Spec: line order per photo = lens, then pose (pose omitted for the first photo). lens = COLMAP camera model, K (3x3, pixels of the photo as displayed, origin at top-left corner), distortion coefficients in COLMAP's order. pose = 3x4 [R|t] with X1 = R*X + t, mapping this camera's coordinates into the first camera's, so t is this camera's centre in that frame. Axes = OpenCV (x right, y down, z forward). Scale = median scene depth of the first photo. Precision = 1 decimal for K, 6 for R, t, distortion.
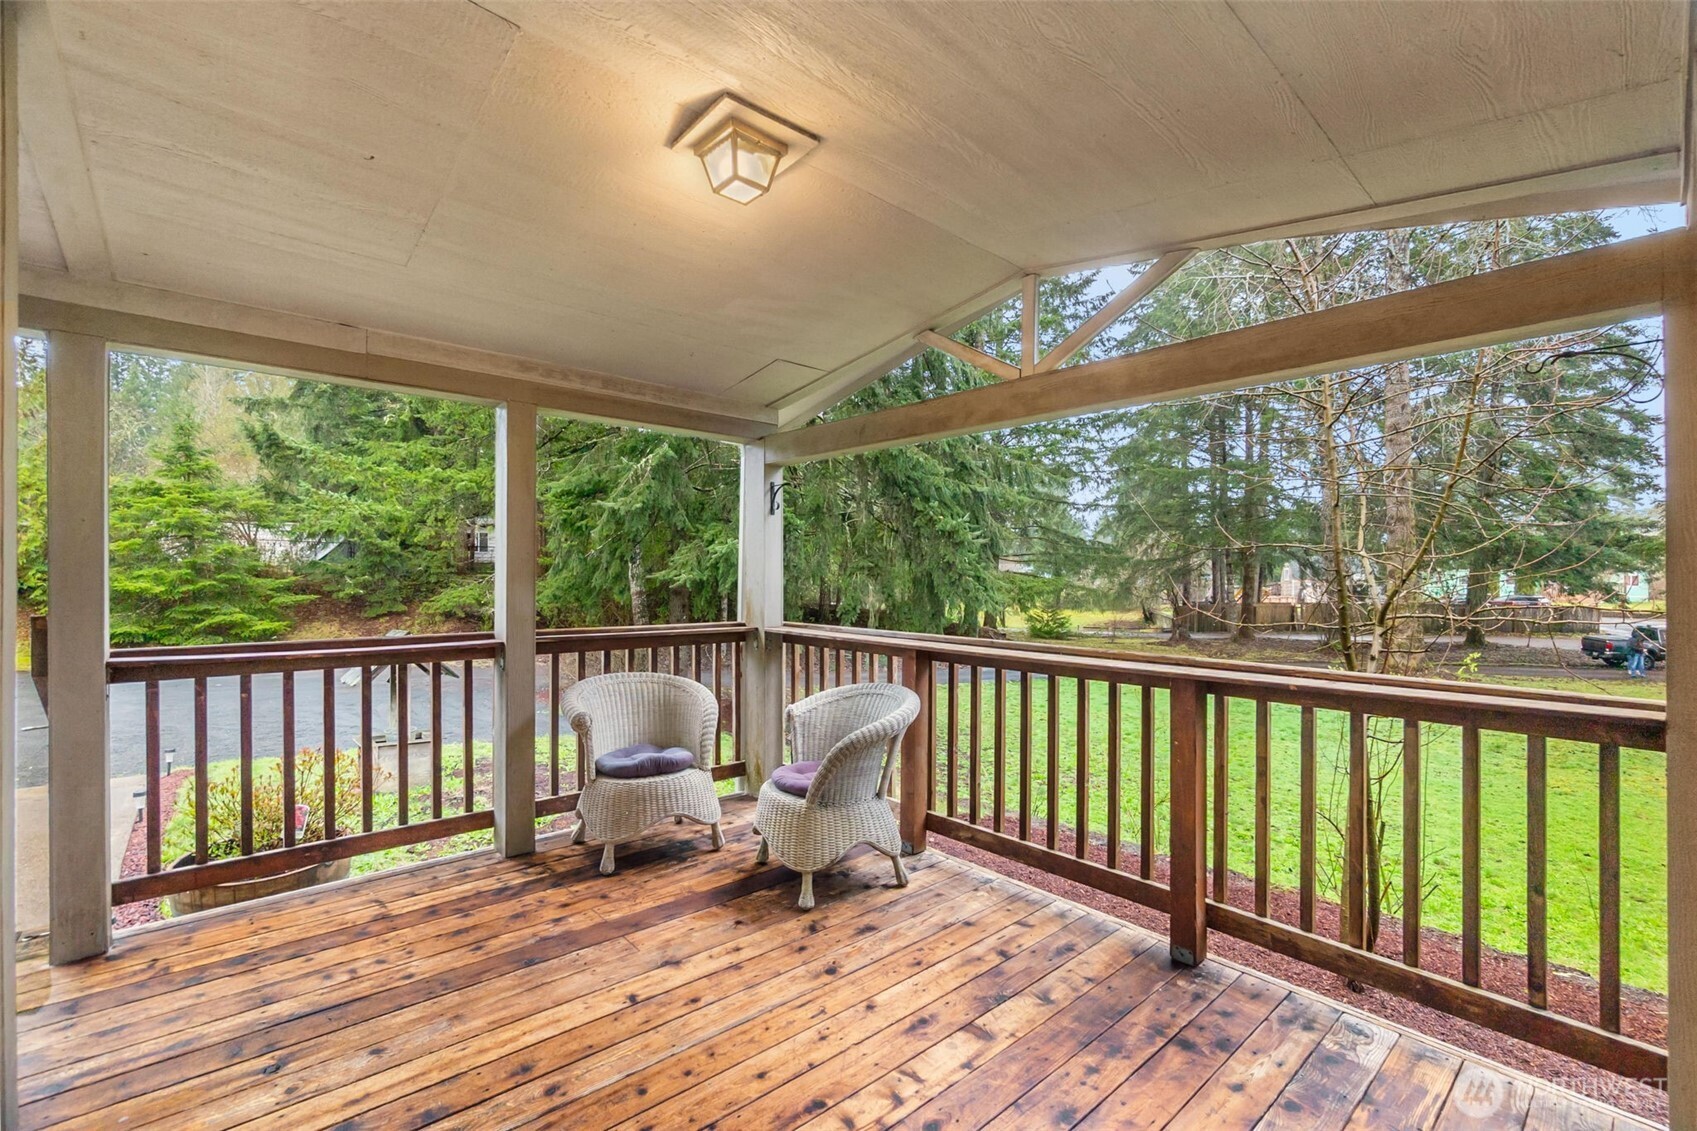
lens RADIAL K [[727.4, 0, 845.0], [0, 727.4, 579.8], [0, 0, 1]] dist [-0.002409, -0.000630]
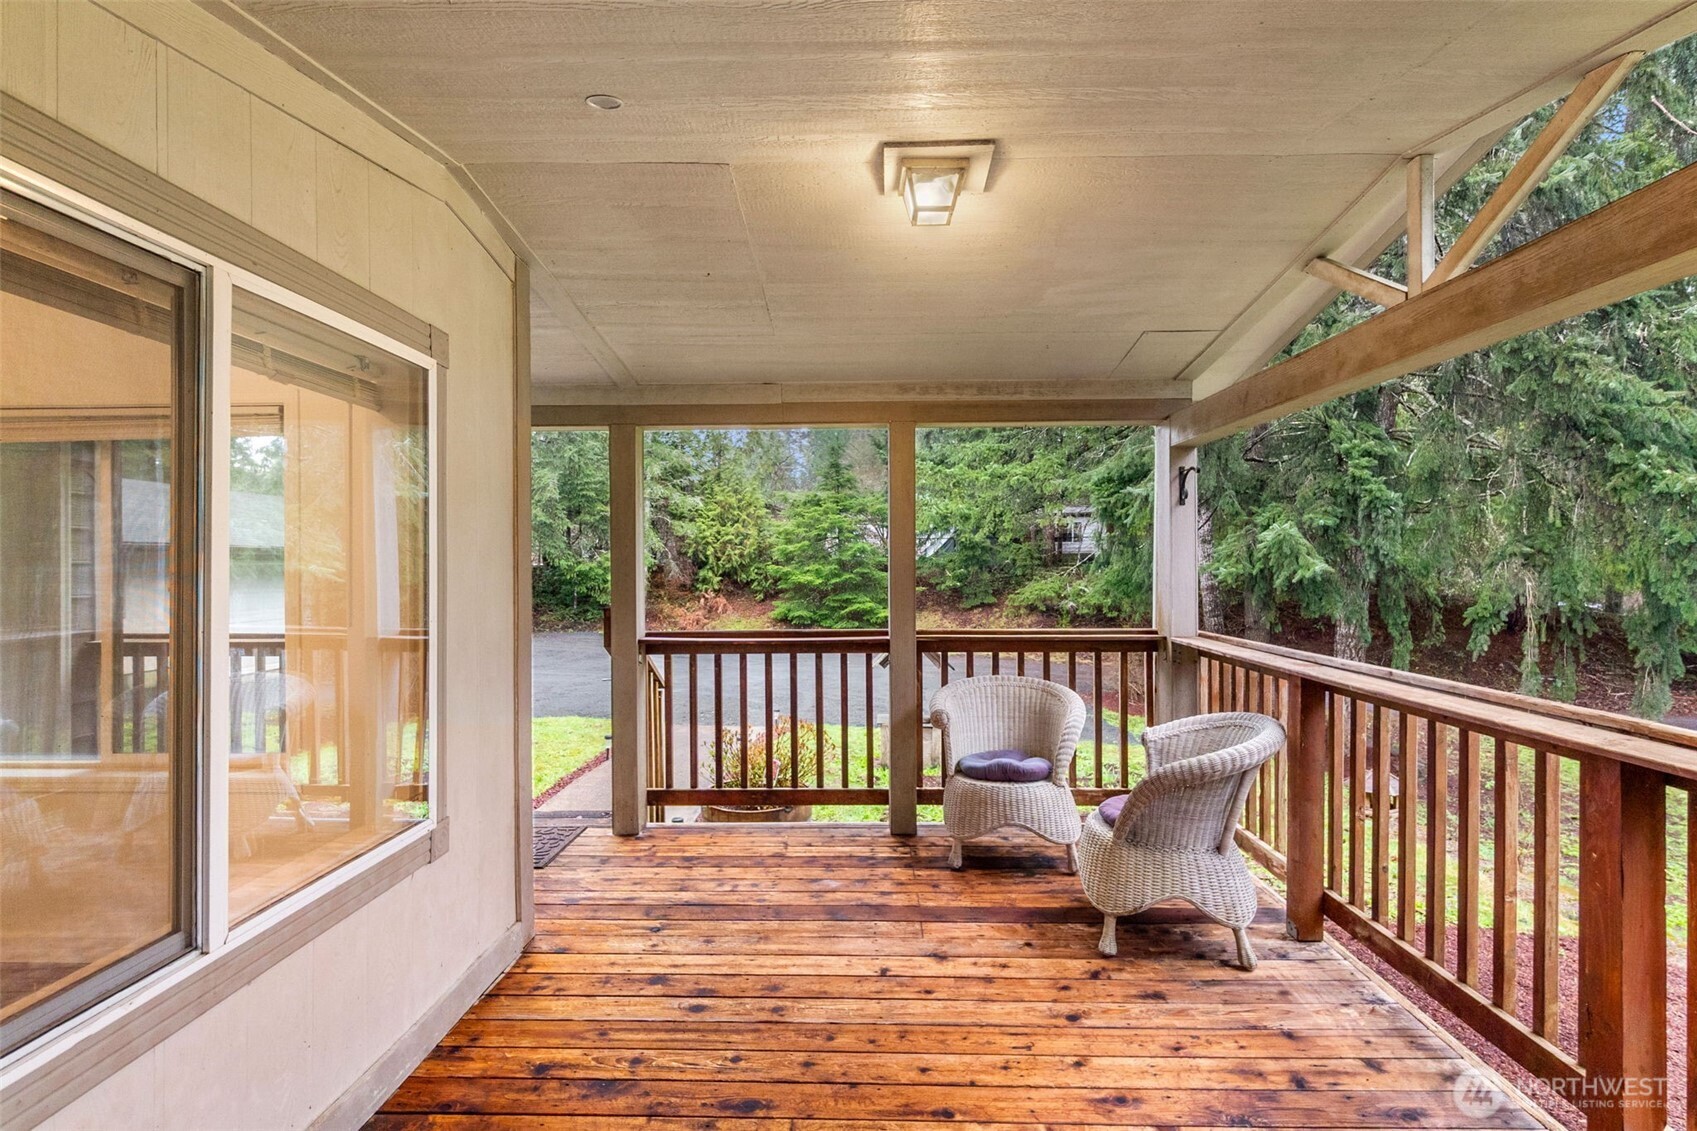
lens RADIAL K [[830.0, 0, 861.7], [0, 830.0, 564.0], [0, 0, 1]] dist [0.003225, -0.001626]
pose [[0.737357, -0.011110, -0.675412, 0.349840], [0.006663, 0.999936, -0.009175, -0.017172], [0.675471, 0.002265, 0.737383, 0.034340]]
